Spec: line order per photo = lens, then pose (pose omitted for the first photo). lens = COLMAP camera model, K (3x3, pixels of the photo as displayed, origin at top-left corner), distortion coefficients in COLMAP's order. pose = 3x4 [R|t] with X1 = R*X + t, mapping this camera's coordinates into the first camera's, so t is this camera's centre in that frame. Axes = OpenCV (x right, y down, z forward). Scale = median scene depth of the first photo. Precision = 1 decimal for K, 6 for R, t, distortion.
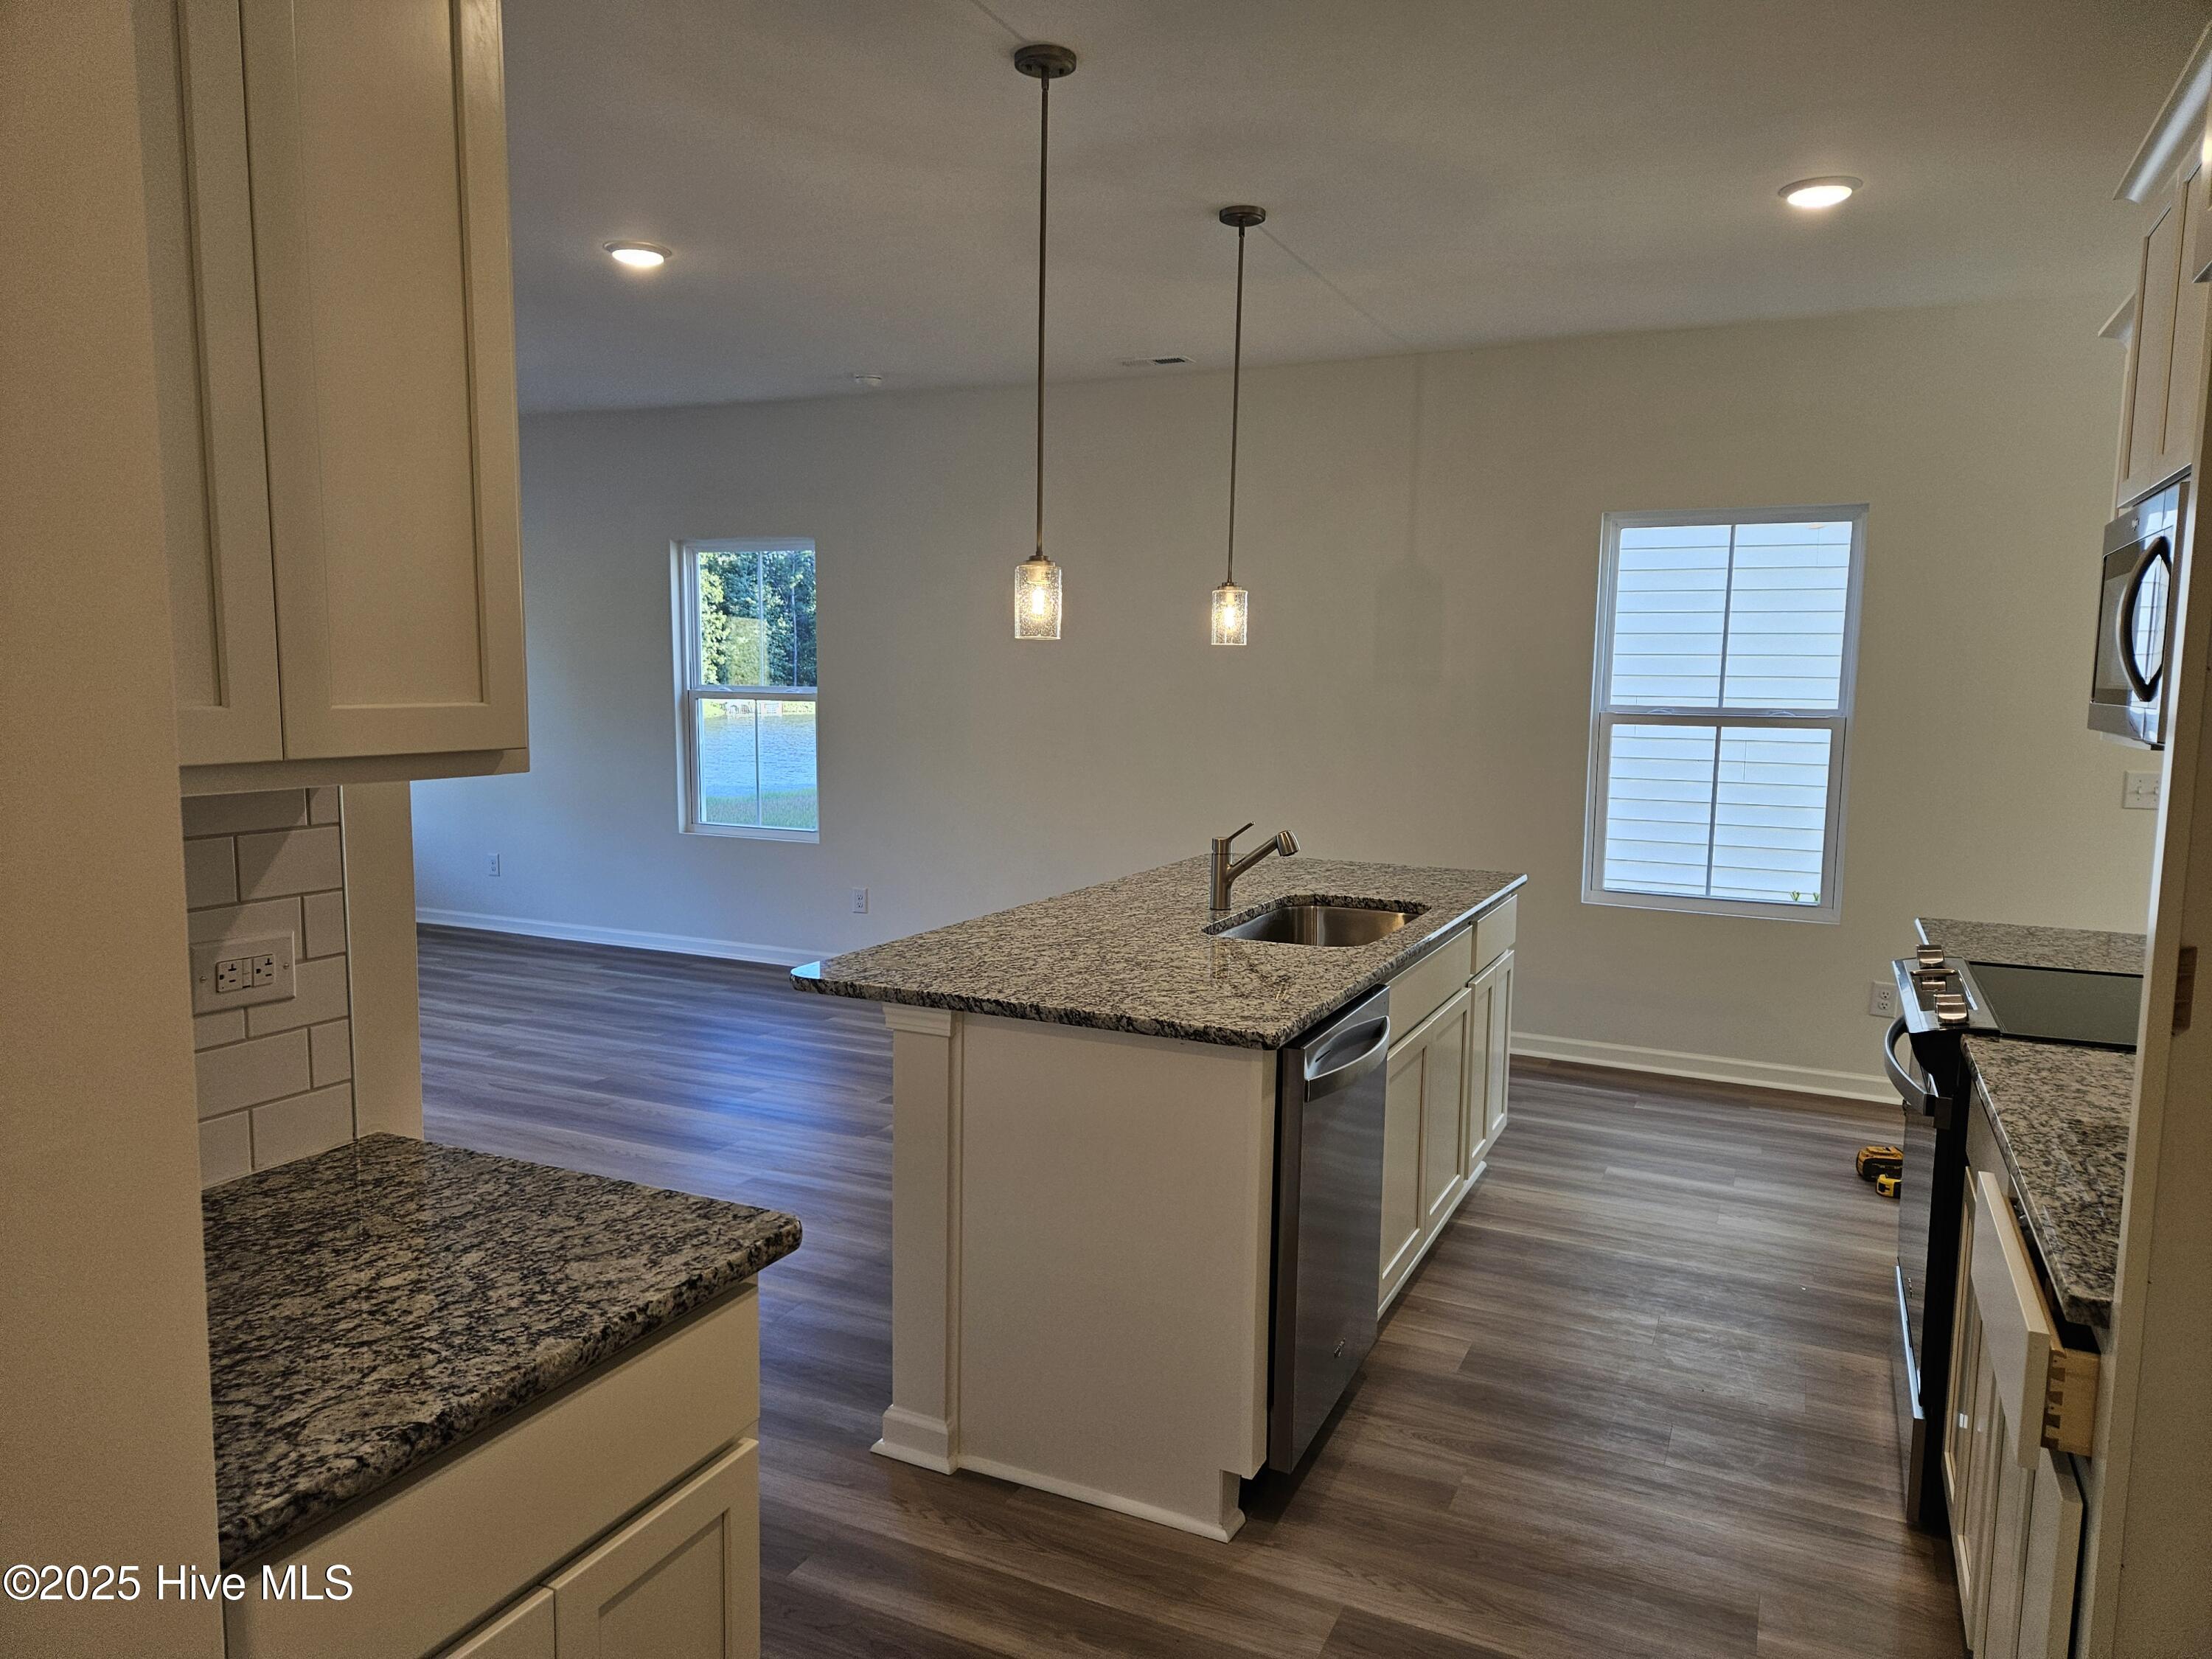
lens RADIAL K [[1493.9, 0, 1092.1], [0, 1493.9, 830.5], [0, 0, 1]] dist [0.076764, -0.065196]
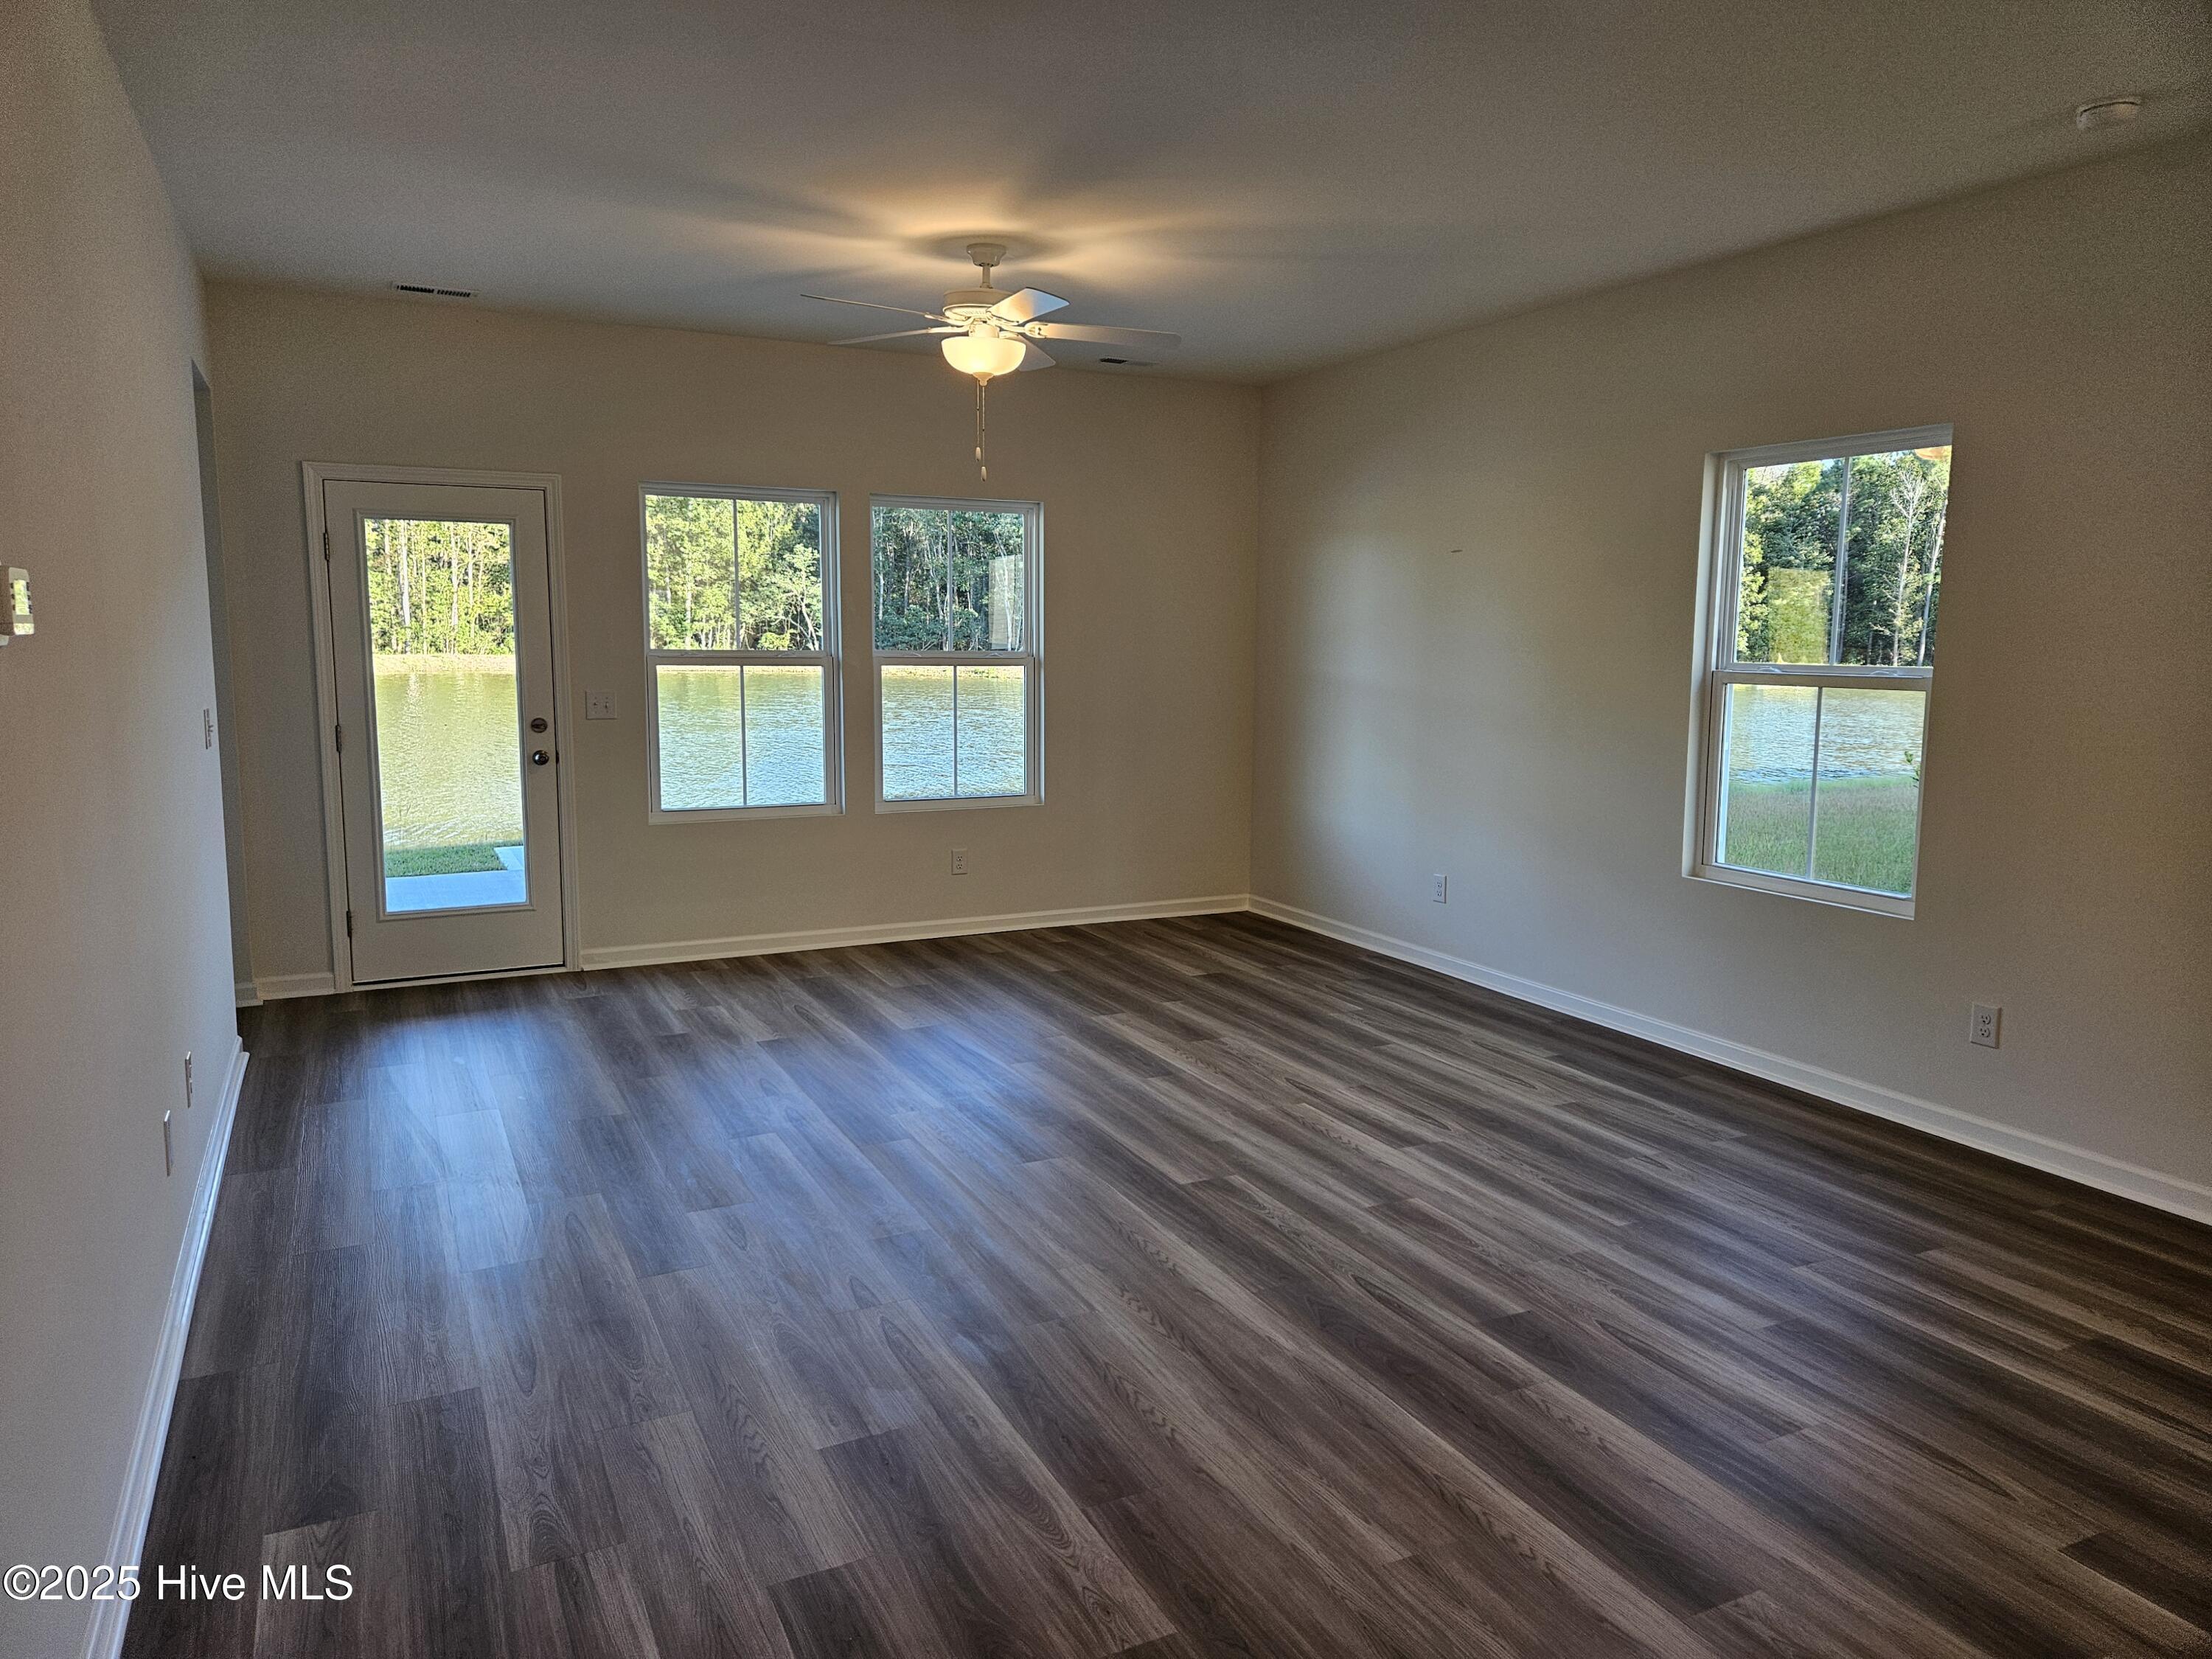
lens RADIAL K [[1493.9, 0, 1103.7], [0, 1493.9, 812.7], [0, 0, 1]] dist [0.076764, -0.065196]
pose [[0.799950, 0.071191, -0.595829, -0.074914], [-0.065154, 0.997372, 0.031694, -0.033663], [0.596519, 0.013468, 0.802486, 0.278445]]
